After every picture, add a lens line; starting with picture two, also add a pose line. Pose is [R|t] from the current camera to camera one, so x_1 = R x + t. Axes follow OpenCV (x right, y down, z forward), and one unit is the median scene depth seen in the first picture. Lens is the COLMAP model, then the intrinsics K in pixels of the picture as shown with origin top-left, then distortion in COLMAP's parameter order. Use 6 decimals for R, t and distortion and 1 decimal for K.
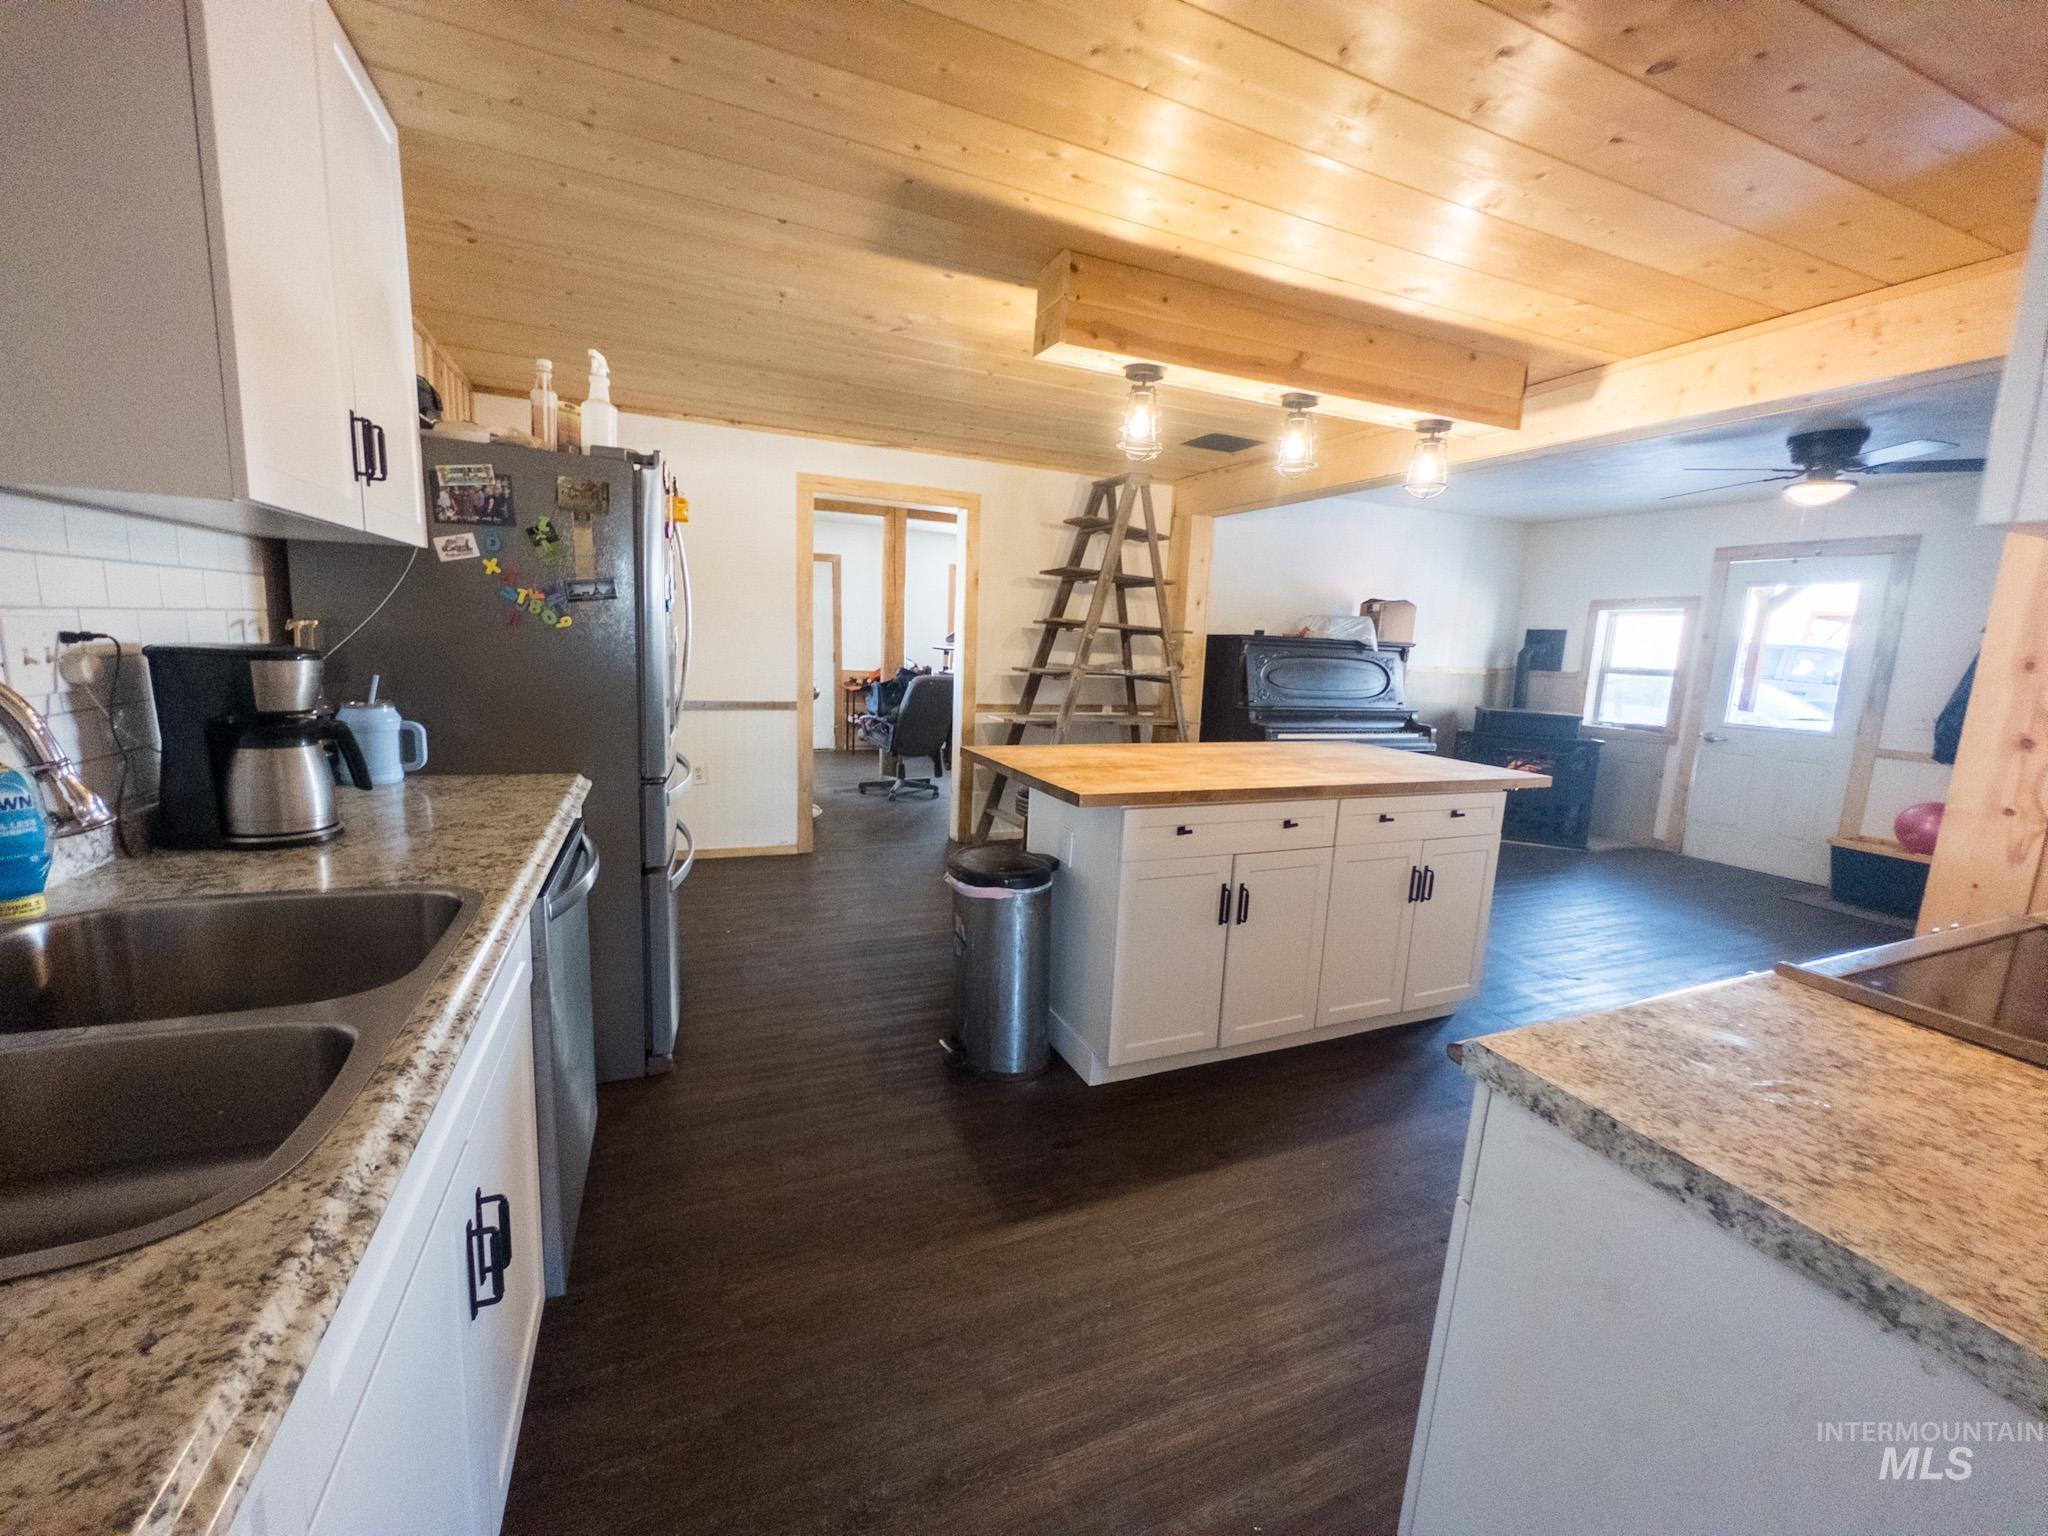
lens RADIAL K [[813.8, 0, 1023.3], [0, 813.8, 771.2], [0, 0, 1]] dist [-0.002064, 0.001201]
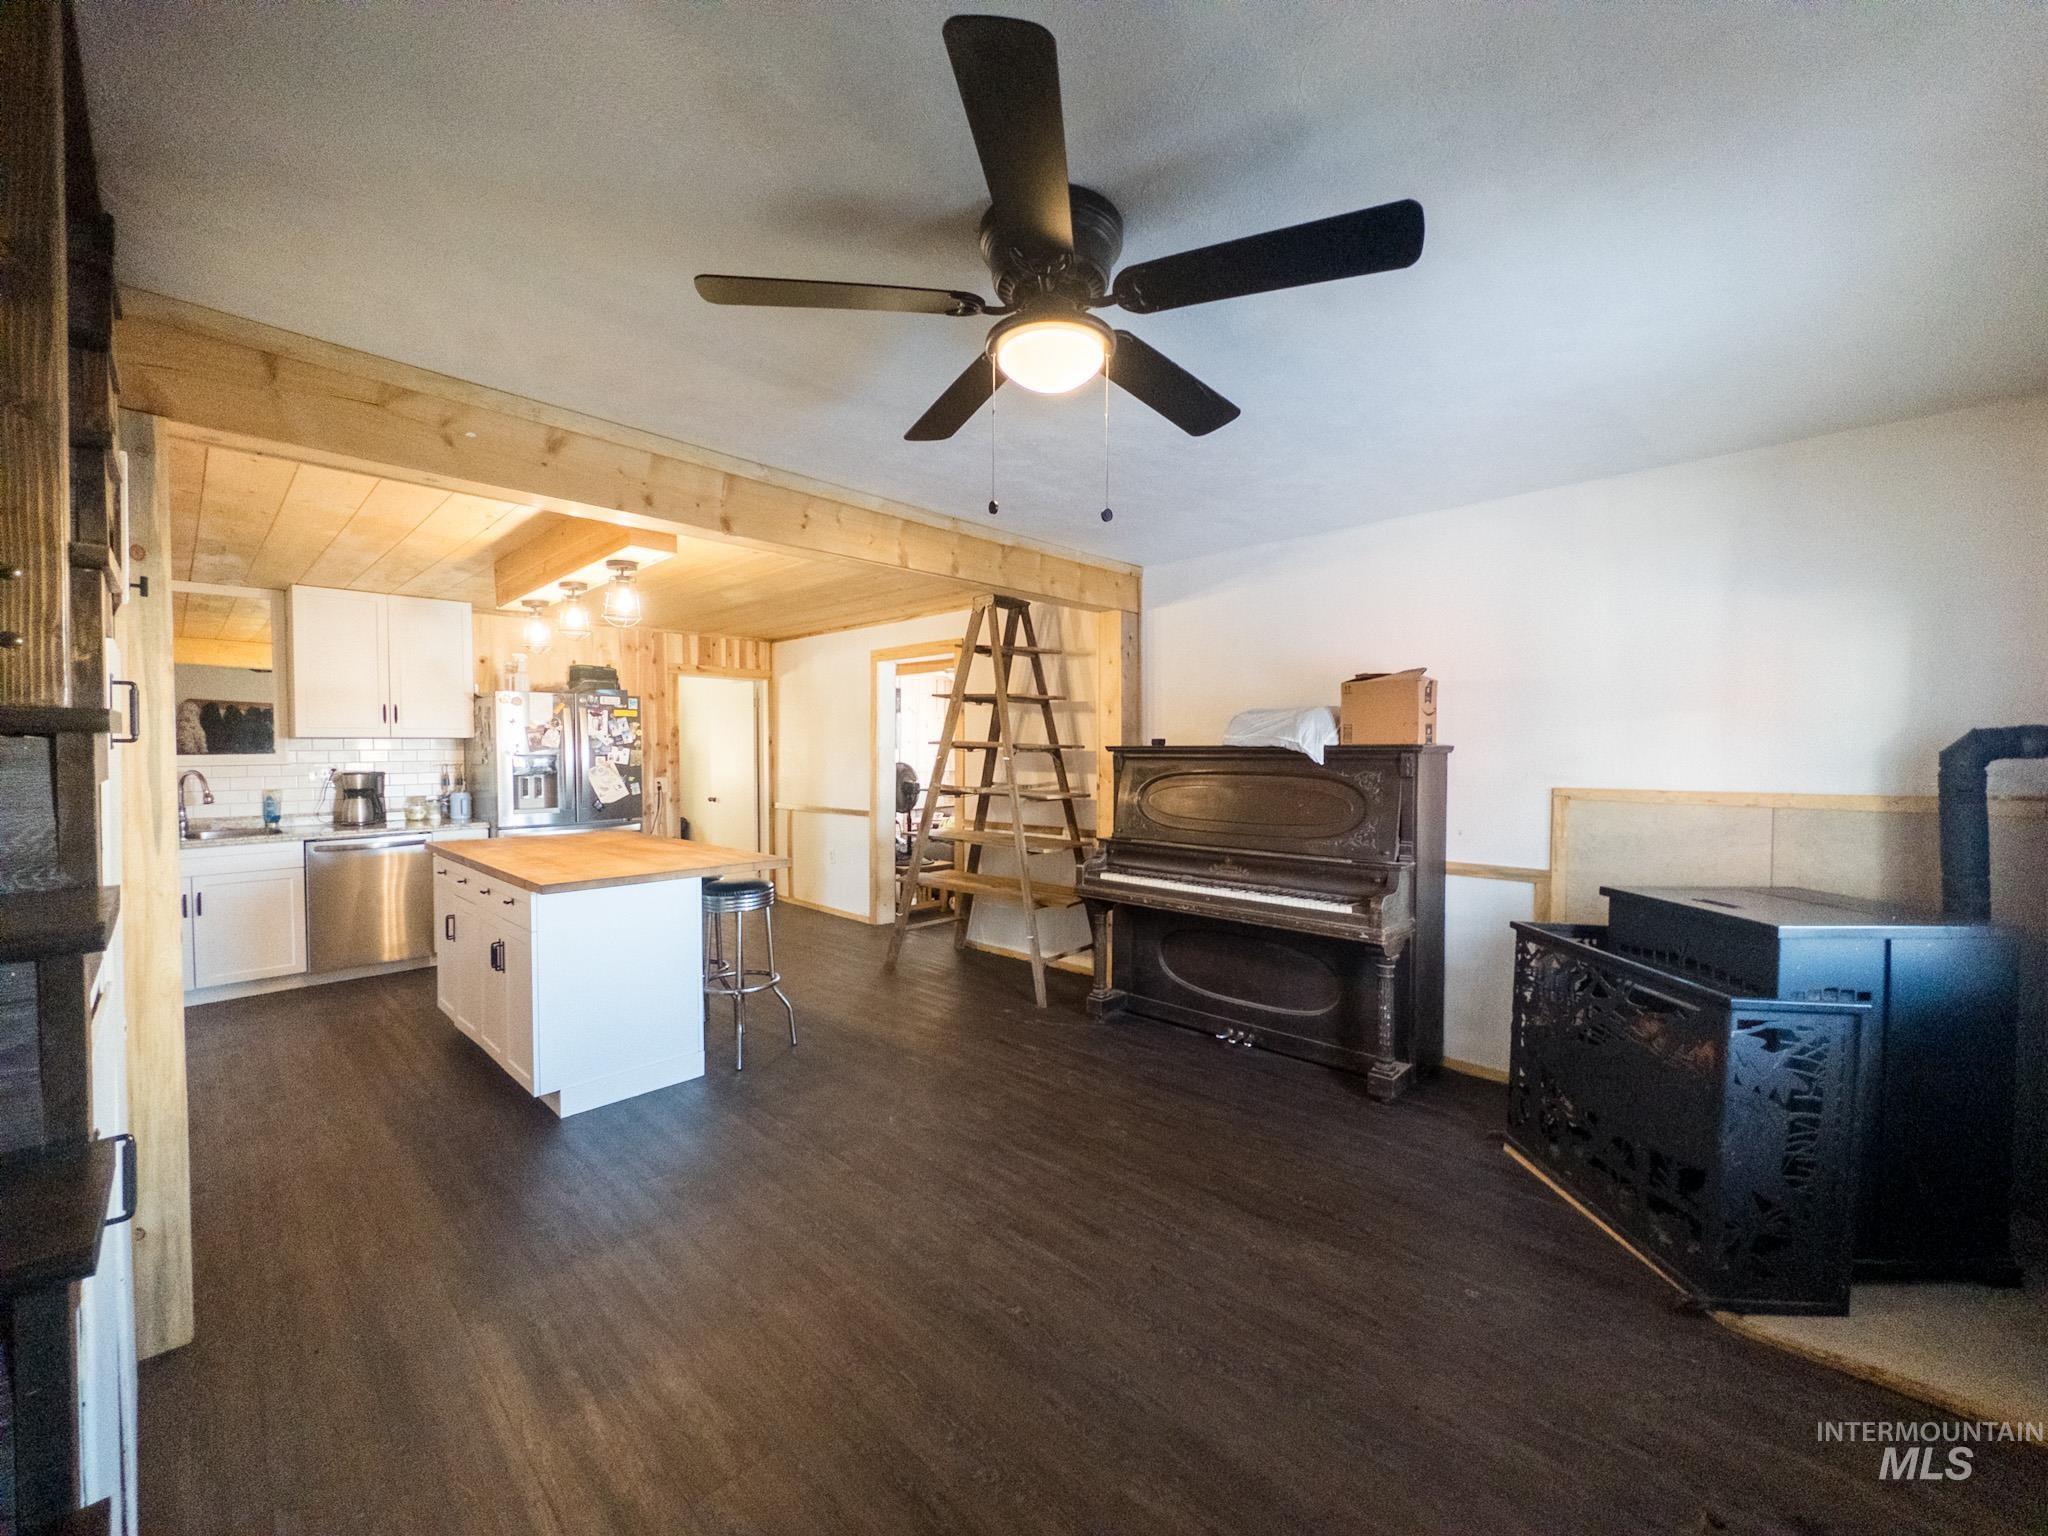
lens RADIAL K [[813.8, 0, 1023.3], [0, 813.8, 769.0], [0, 0, 1]] dist [-0.002064, 0.001201]
pose [[0.399746, -0.018040, -0.916448, 1.006049], [-0.133145, 0.988060, -0.077527, -0.075871], [0.906904, 0.153011, 0.392571, 0.628552]]
